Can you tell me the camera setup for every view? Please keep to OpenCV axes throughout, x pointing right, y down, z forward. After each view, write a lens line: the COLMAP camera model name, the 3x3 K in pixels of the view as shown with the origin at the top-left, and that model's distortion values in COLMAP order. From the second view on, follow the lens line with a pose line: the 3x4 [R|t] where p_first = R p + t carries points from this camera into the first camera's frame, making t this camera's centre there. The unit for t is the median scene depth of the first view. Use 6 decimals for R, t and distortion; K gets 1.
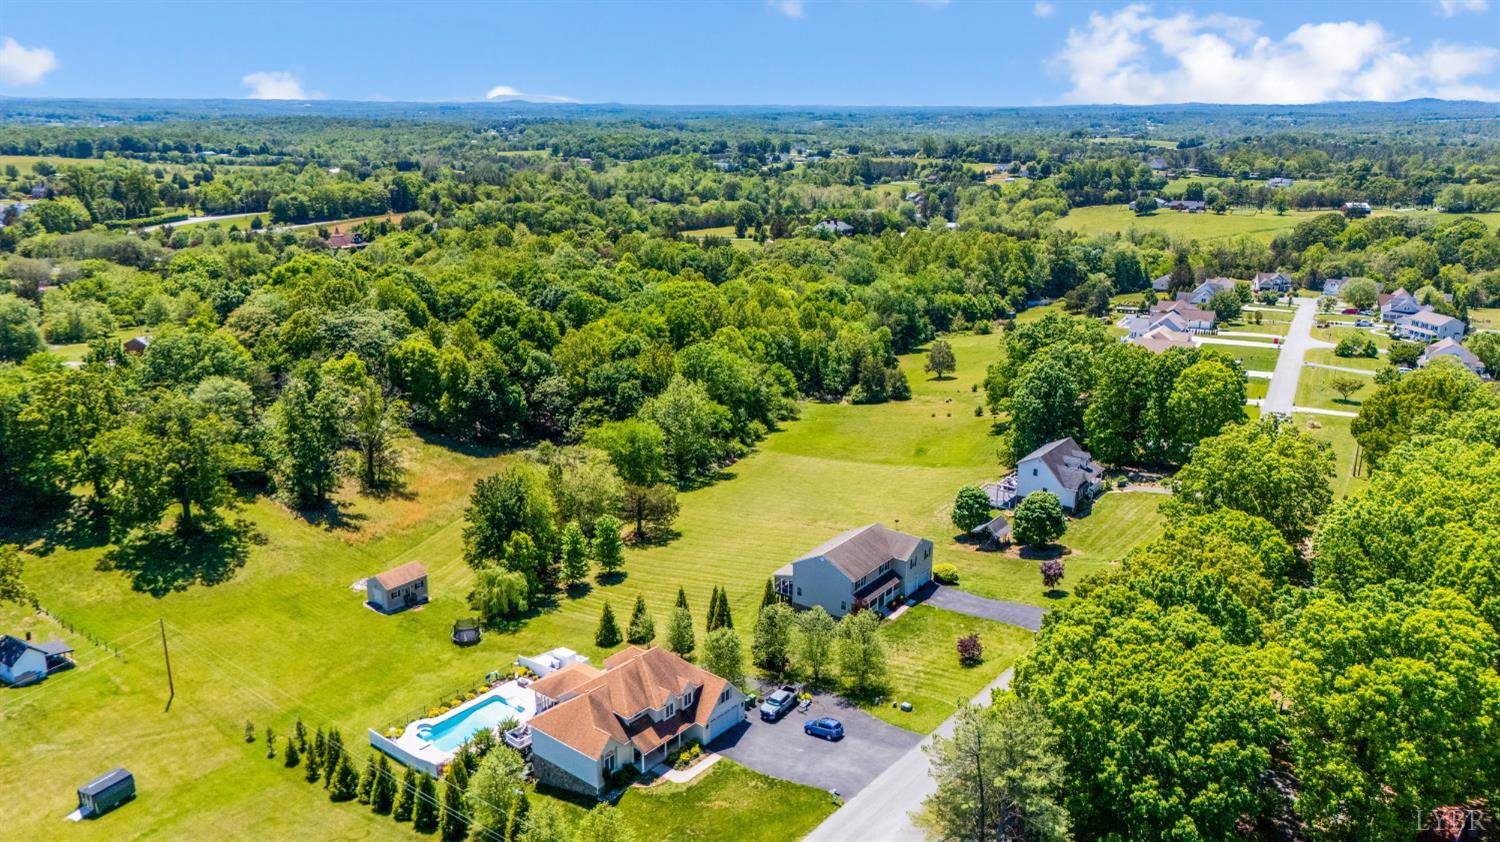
lens RADIAL K [[1102.3, 0, 750.0], [0, 1102.3, 421.0], [0, 0, 1]] dist [0.043157, -0.003114]
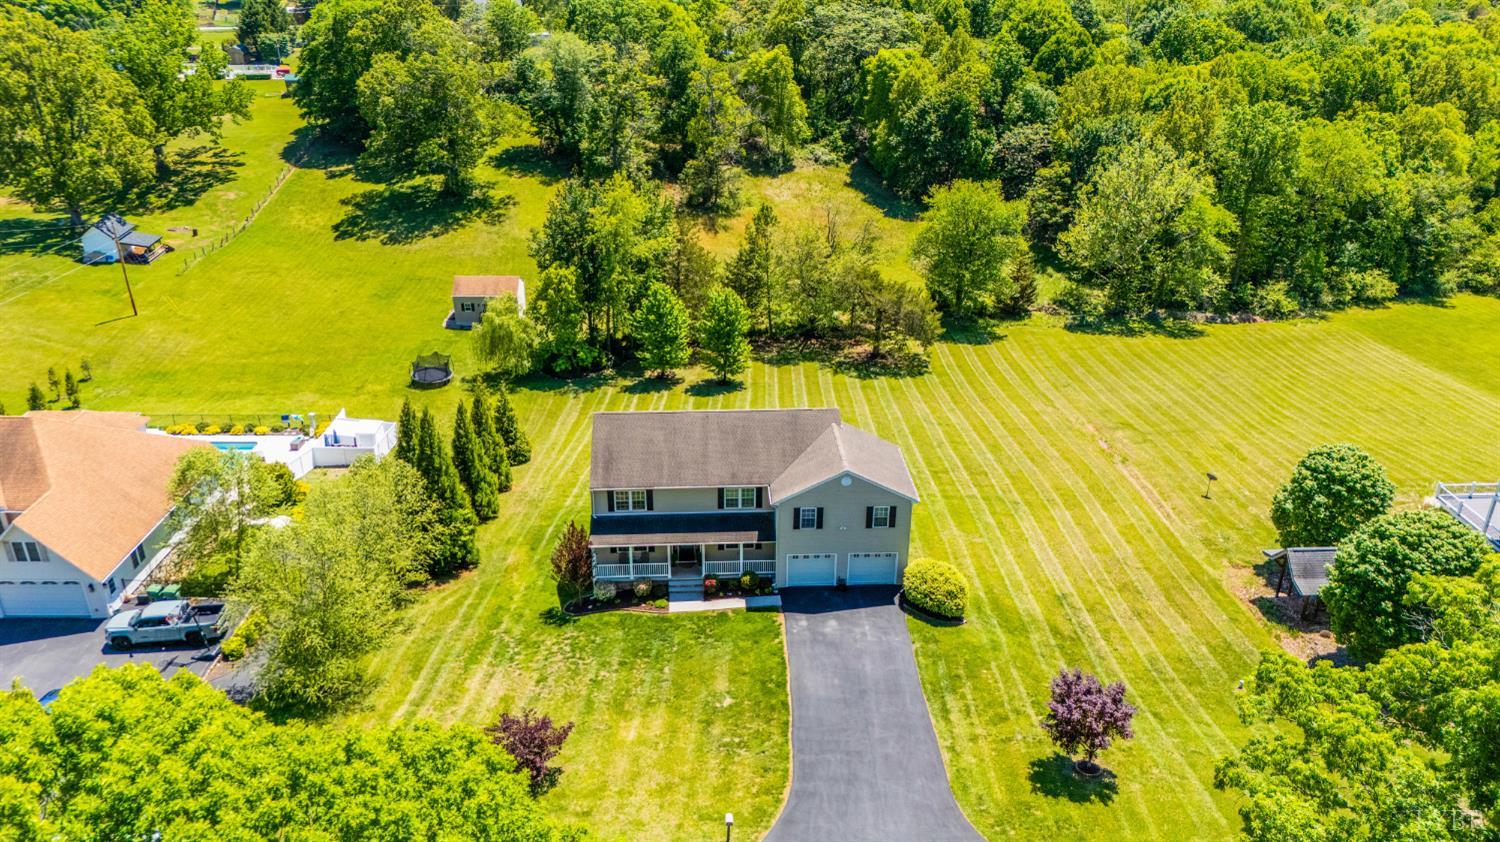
lens RADIAL K [[1102.3, 0, 750.0], [0, 1102.3, 421.0], [0, 0, 1]] dist [0.043157, -0.003114]
pose [[0.605158, 0.326593, -0.726031, 0.377787], [-0.217283, 0.945111, 0.244034, 0.003468], [0.765880, 0.010075, 0.642904, 0.668947]]
